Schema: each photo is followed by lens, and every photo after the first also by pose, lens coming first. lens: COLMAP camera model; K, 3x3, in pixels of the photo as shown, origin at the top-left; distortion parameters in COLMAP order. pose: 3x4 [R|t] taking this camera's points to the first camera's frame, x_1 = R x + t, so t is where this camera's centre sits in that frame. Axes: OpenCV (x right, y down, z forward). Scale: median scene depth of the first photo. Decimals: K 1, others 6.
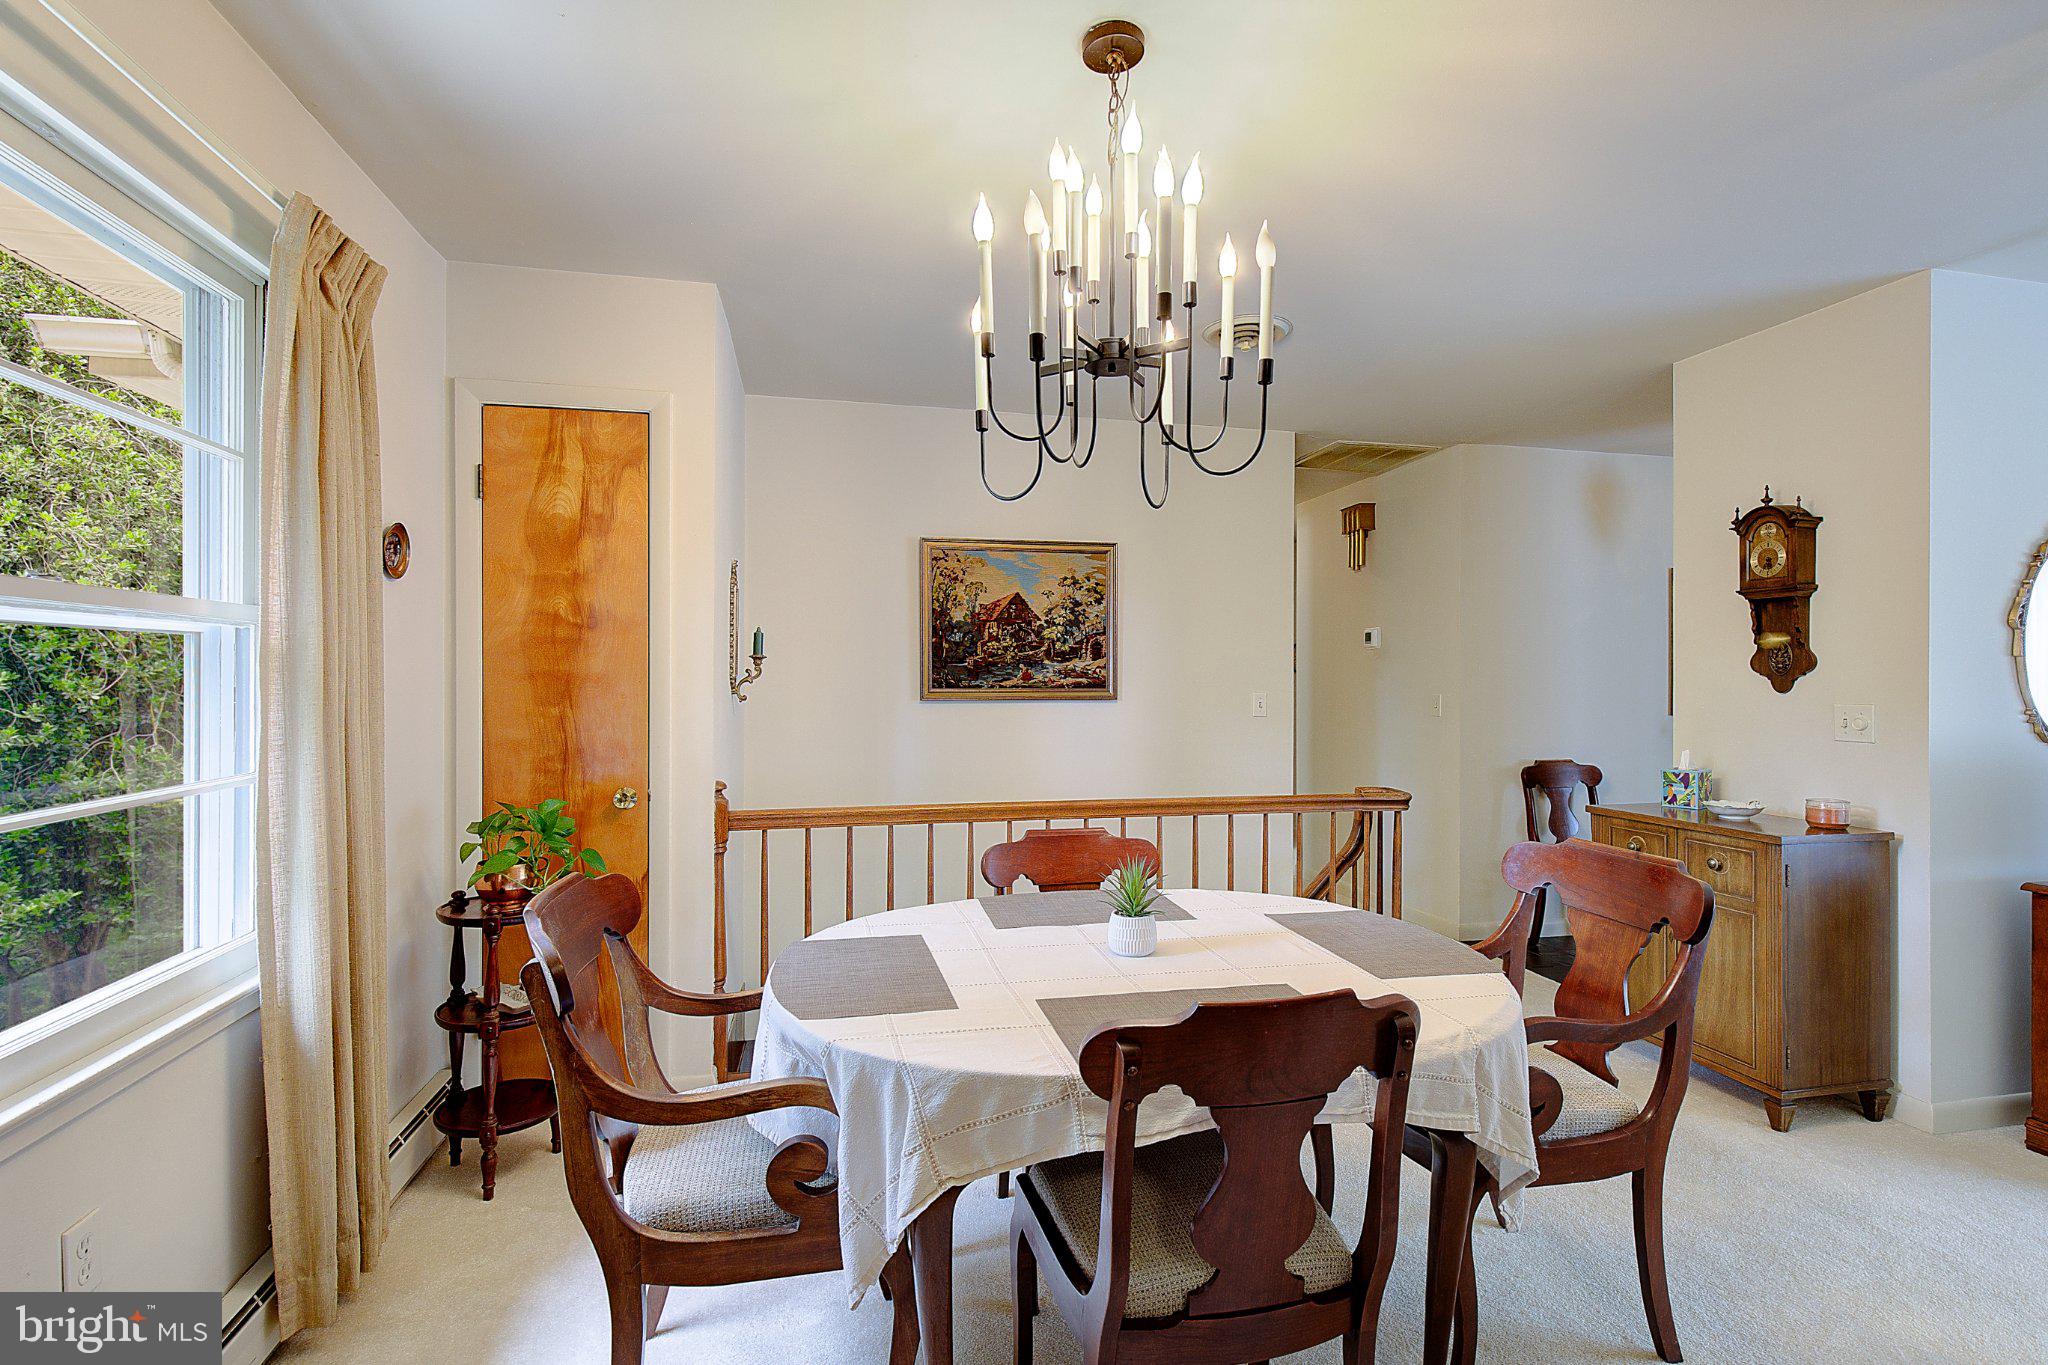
lens RADIAL K [[955.2, 0, 1023.8], [0, 955.2, 704.4], [0, 0, 1]] dist [-0.015622, 0.002916]
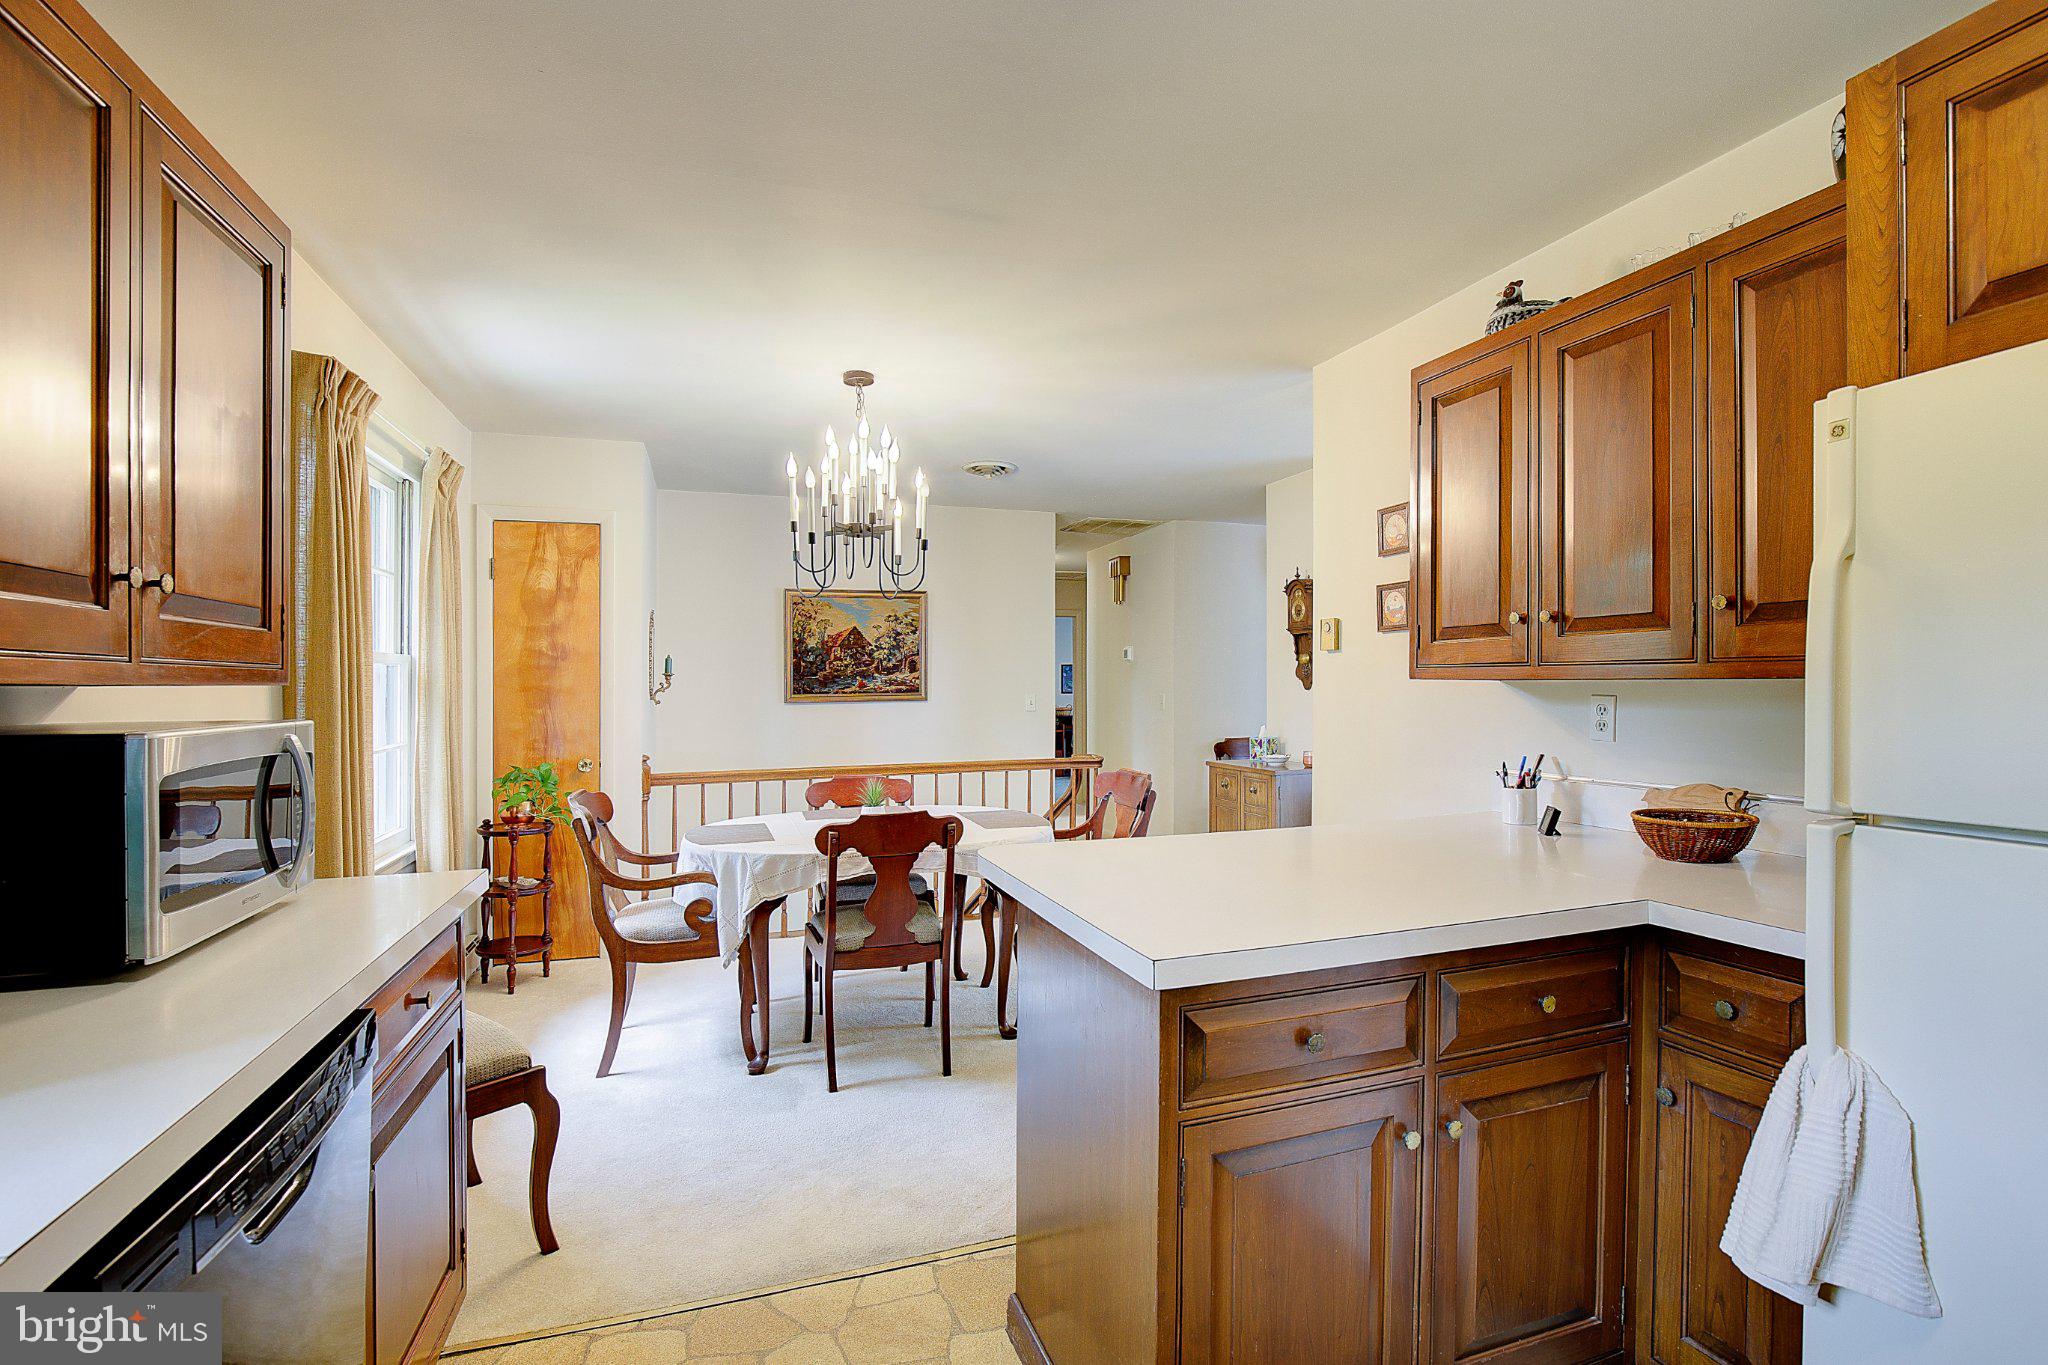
lens RADIAL K [[955.2, 0, 1050.1], [0, 955.2, 667.8], [0, 0, 1]] dist [-0.015622, 0.002916]
pose [[0.991743, -0.009179, 0.127909, 0.144208], [0.014660, 0.999011, -0.041975, 0.012779], [-0.127397, 0.043504, 0.990897, -0.648663]]
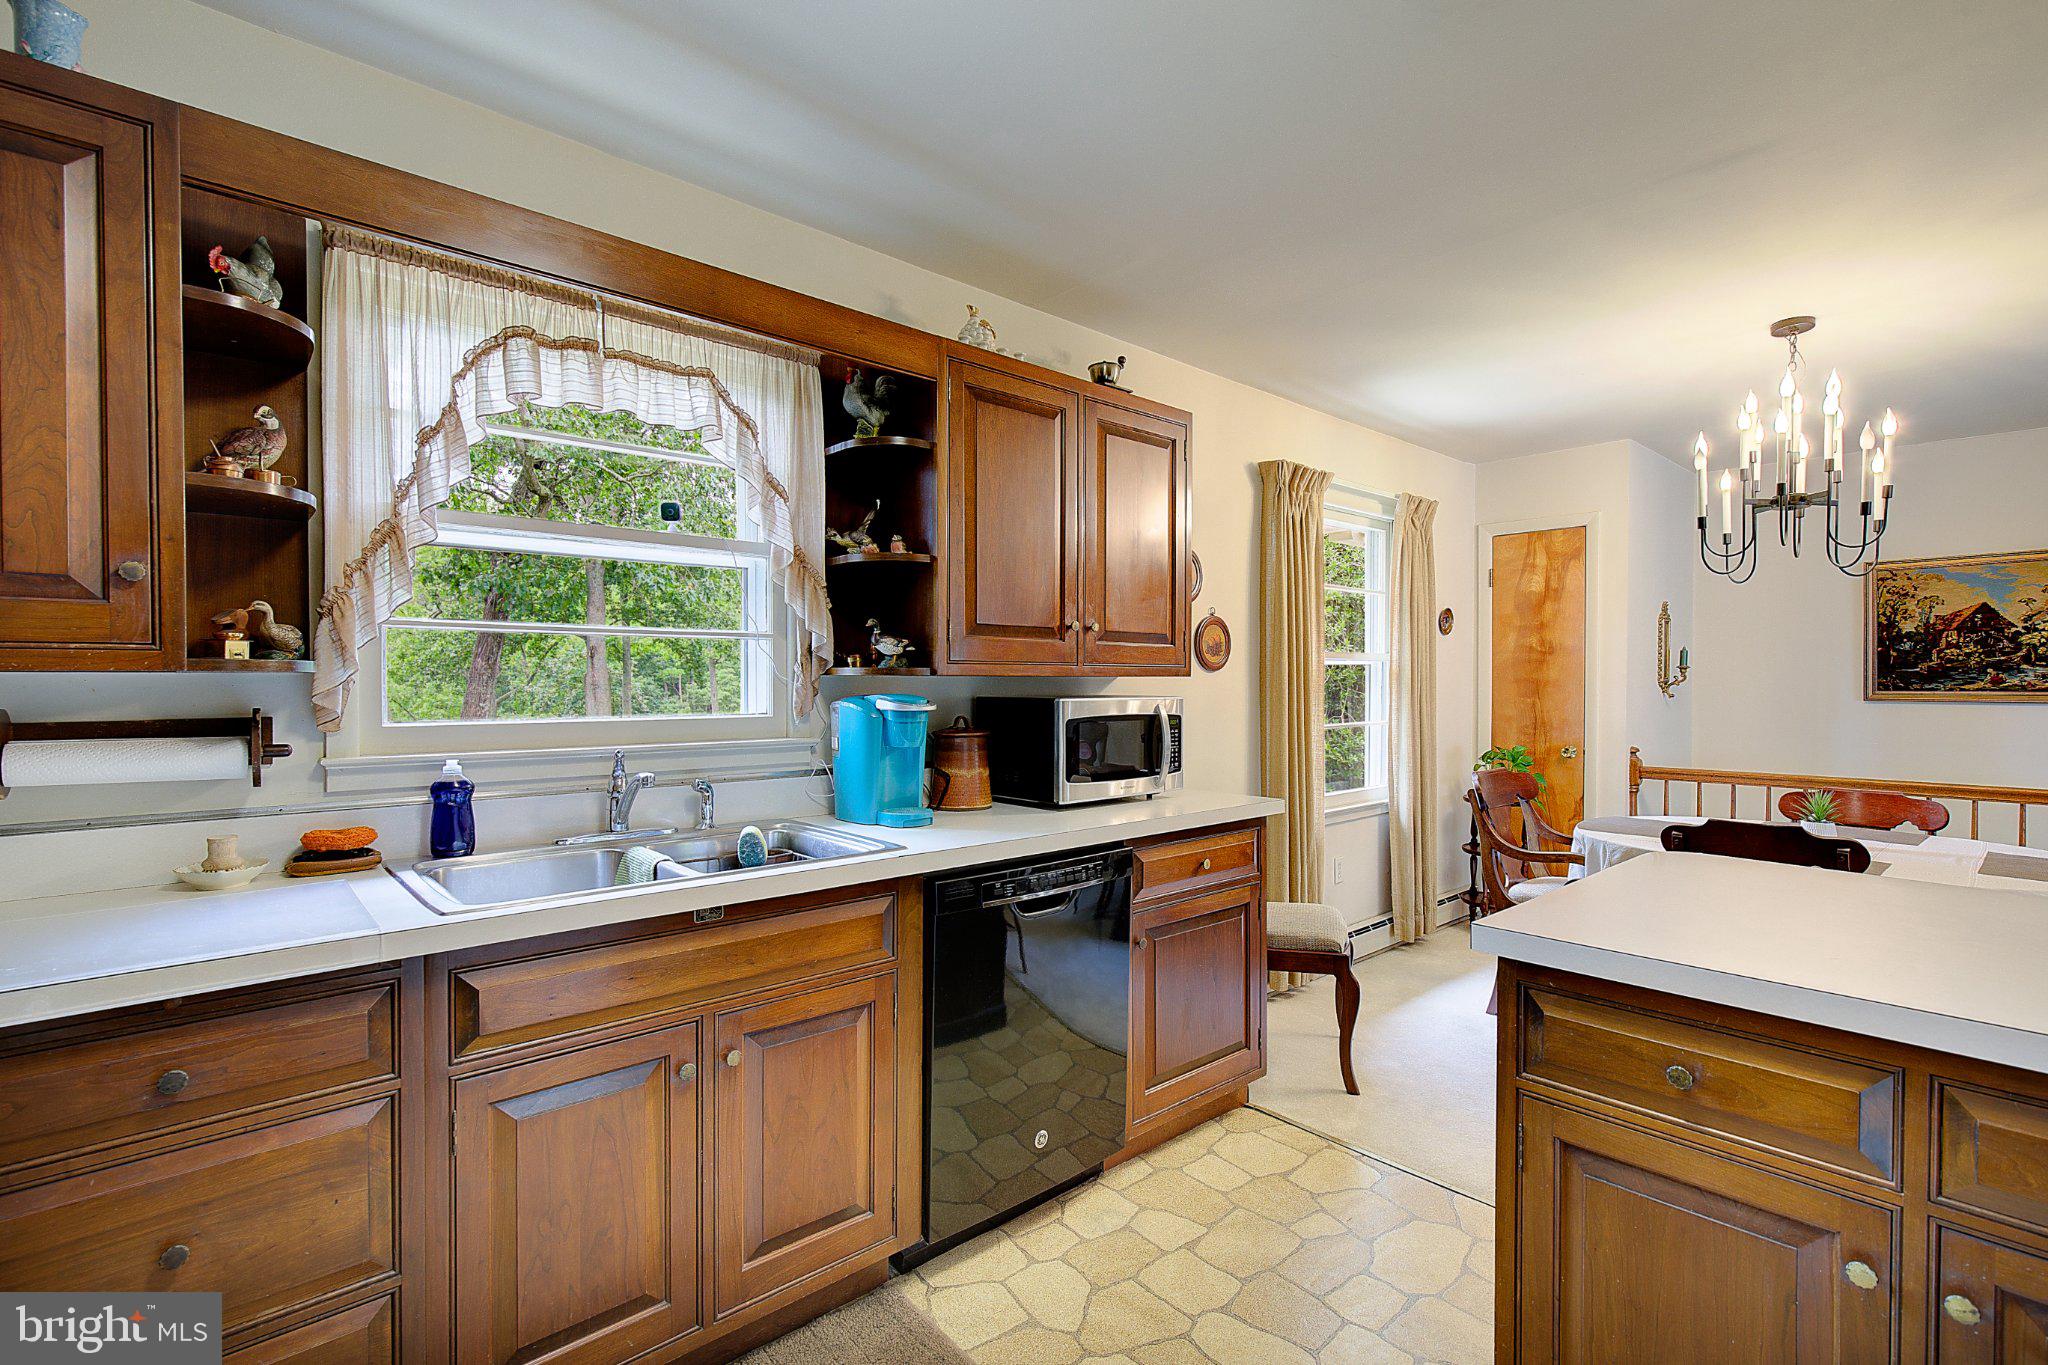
lens RADIAL K [[955.2, 0, 1018.4], [0, 955.2, 642.1], [0, 0, 1]] dist [-0.015622, 0.002916]
pose [[0.485235, -0.035043, -0.873681, 0.567308], [-0.023961, 0.998288, -0.053348, 0.014844], [0.874055, 0.046820, 0.483565, -0.667319]]
